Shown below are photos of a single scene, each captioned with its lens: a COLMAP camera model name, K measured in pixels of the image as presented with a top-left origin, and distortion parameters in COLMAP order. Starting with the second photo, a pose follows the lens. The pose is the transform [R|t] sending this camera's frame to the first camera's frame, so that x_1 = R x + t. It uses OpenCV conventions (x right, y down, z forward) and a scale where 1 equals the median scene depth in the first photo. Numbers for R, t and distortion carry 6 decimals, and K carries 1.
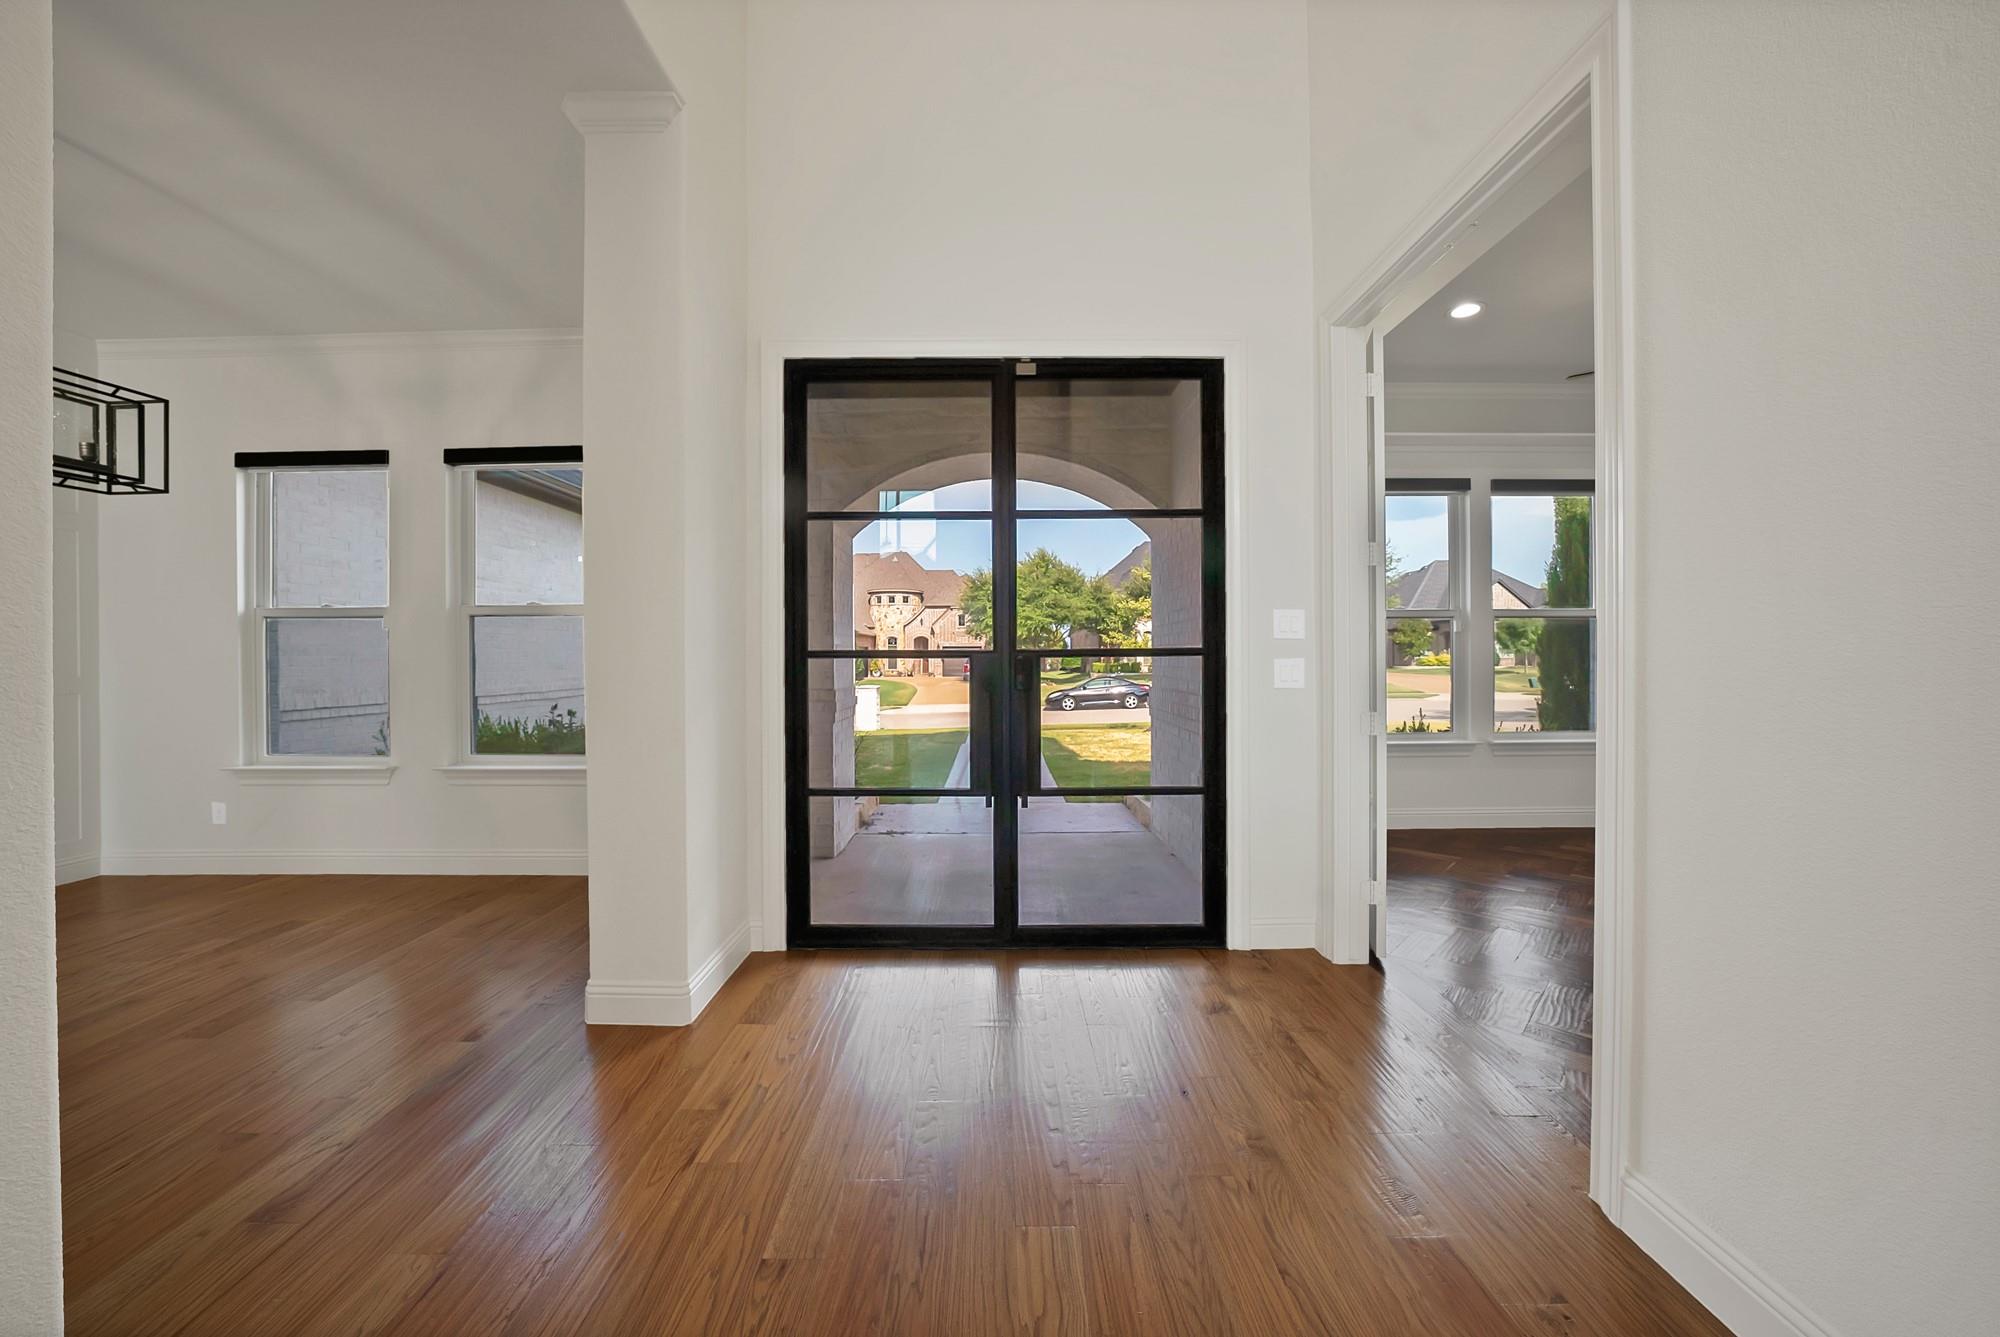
lens RADIAL K [[709.4, 0, 994.1], [0, 709.4, 667.9], [0, 0, 1]] dist [-0.012967, 0.000128]
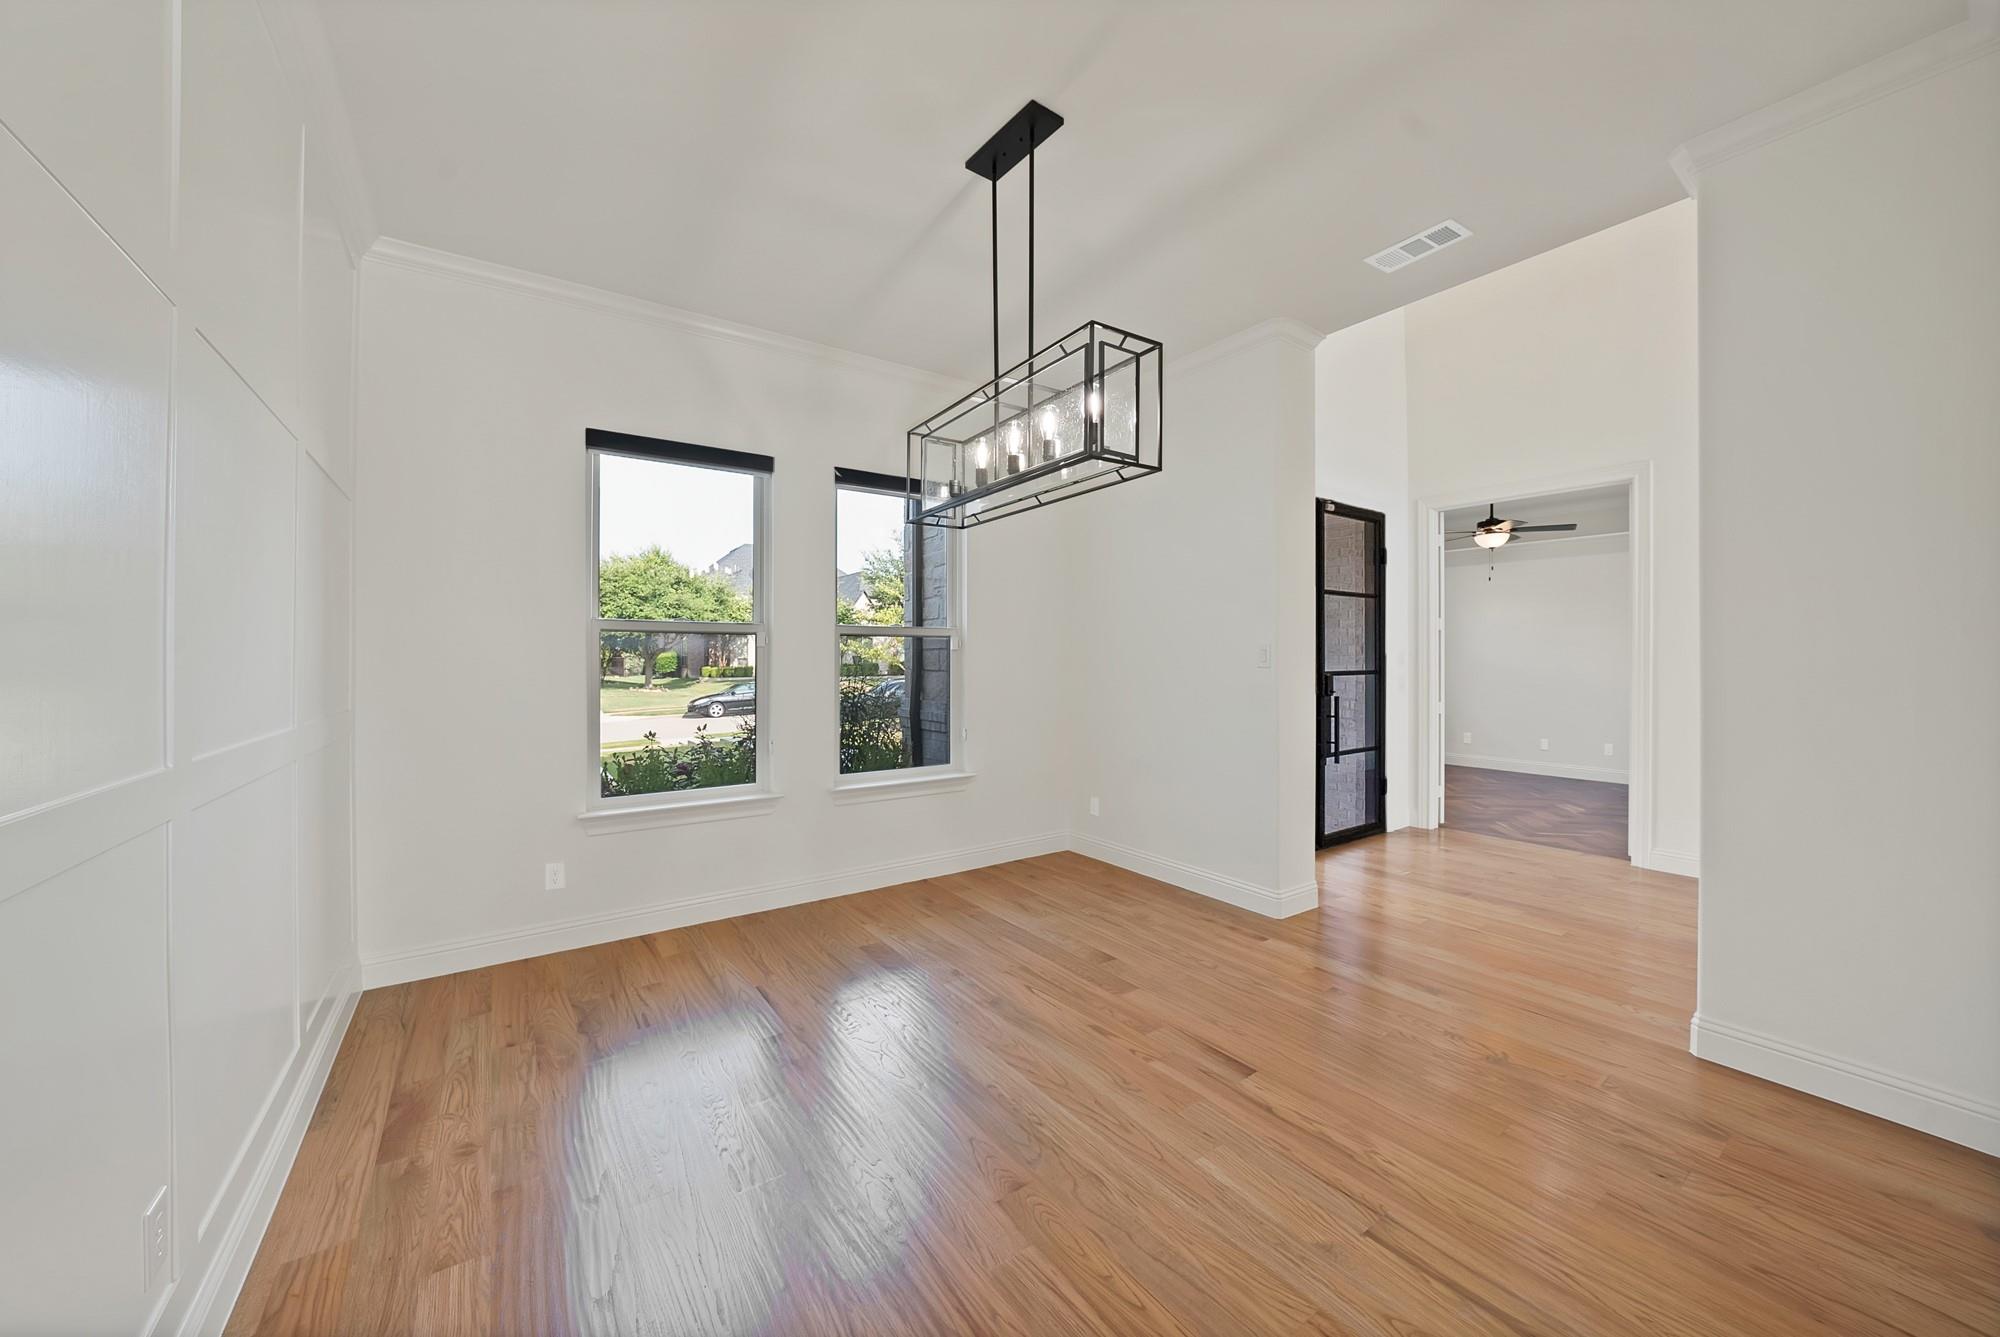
lens RADIAL K [[709.4, 0, 981.1], [0, 709.4, 660.6], [0, 0, 1]] dist [-0.012967, 0.000128]
pose [[0.819080, 0.003257, 0.573669, -0.152327], [0.004790, 0.999910, -0.012516, -0.003067], [-0.573659, 0.012999, 0.818991, 0.008269]]
